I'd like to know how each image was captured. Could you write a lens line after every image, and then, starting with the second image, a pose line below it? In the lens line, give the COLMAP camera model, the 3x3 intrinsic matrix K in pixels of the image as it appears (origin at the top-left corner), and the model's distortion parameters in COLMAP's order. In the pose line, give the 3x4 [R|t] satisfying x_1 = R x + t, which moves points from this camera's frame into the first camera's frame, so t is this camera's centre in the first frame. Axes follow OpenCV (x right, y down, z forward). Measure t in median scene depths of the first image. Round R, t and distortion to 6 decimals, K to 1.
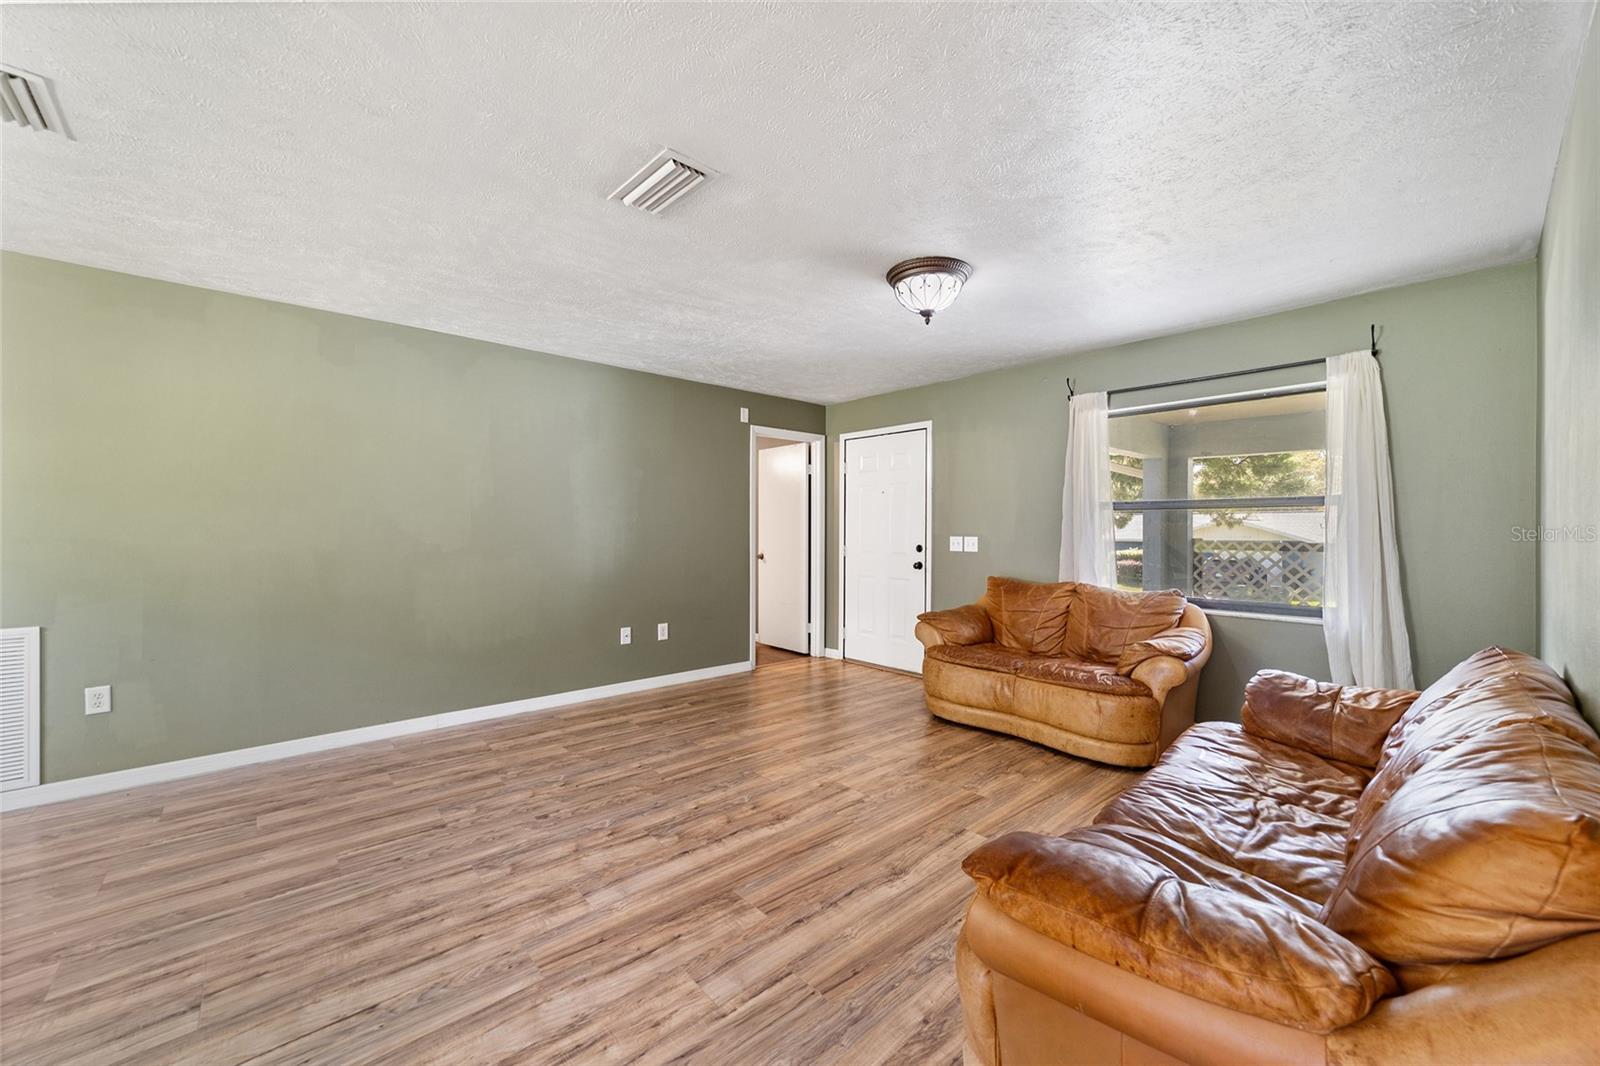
lens RADIAL K [[614.9, 0, 799.1], [0, 614.9, 532.7], [0, 0, 1]] dist [-0.015608, 0.001420]
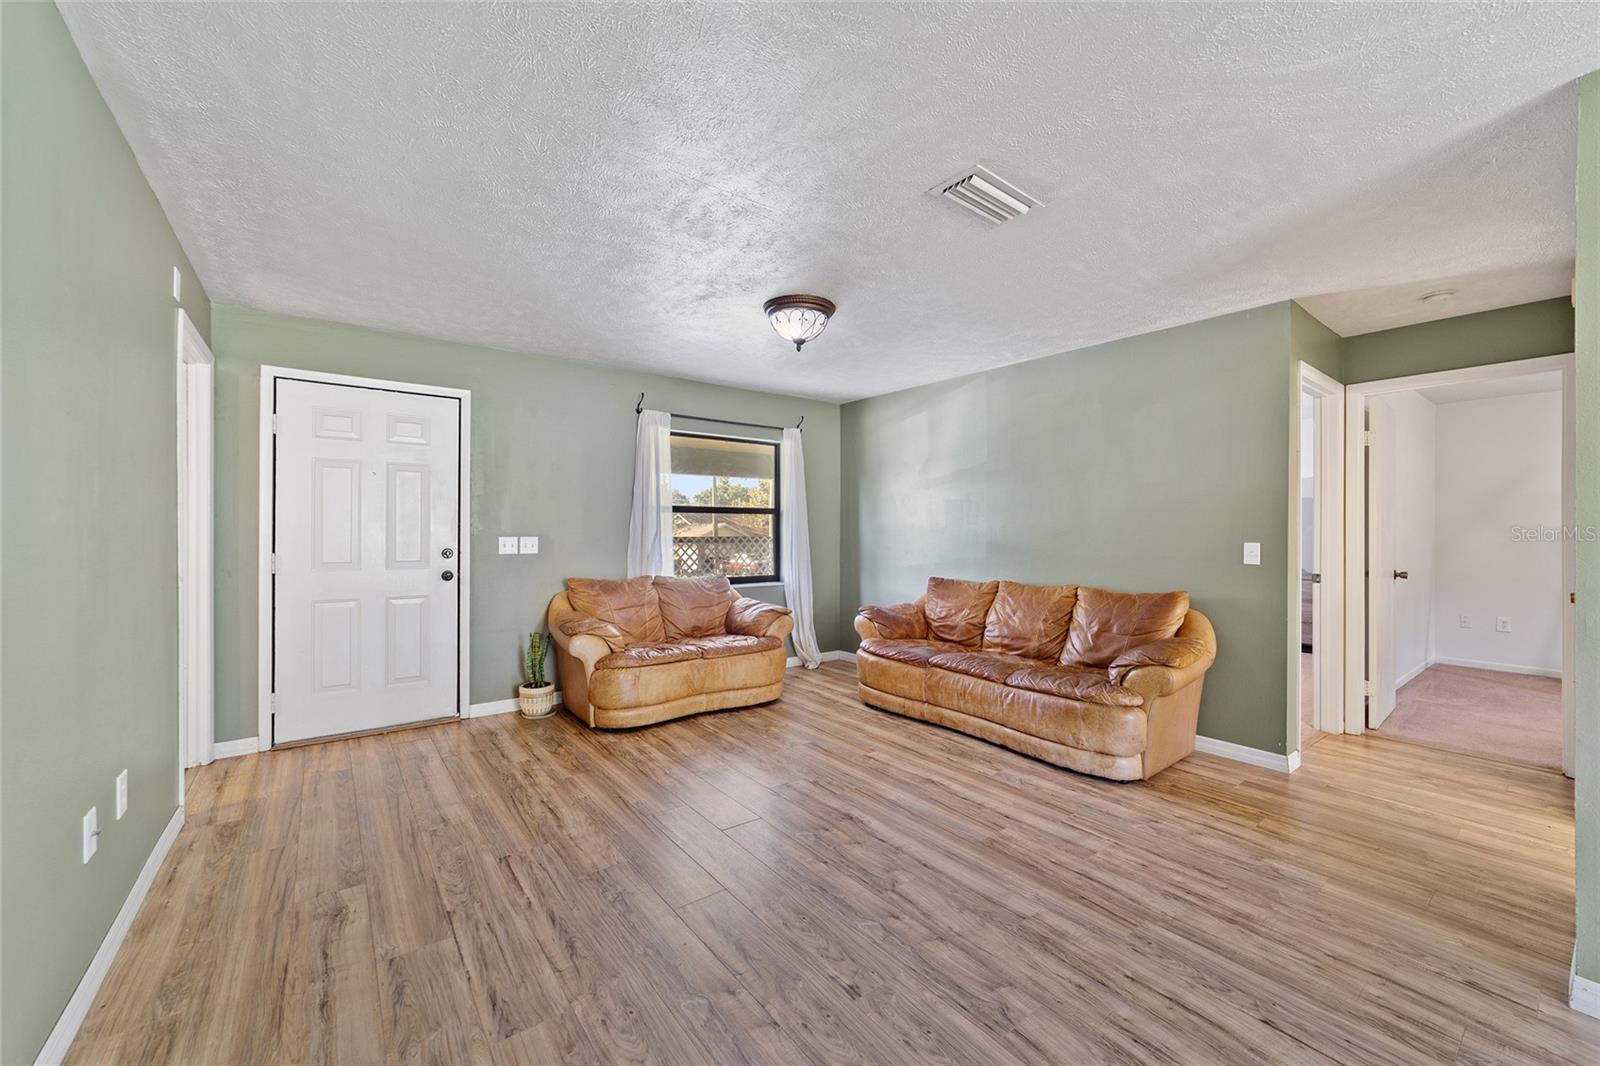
lens RADIAL K [[614.9, 0, 799.0], [0, 614.9, 528.2], [0, 0, 1]] dist [-0.015608, 0.001420]
pose [[0.086378, 0.000206, 0.996262, -1.056747], [0.002869, 0.999996, -0.000456, -0.007818], [-0.996258, 0.002898, 0.086378, 1.011123]]
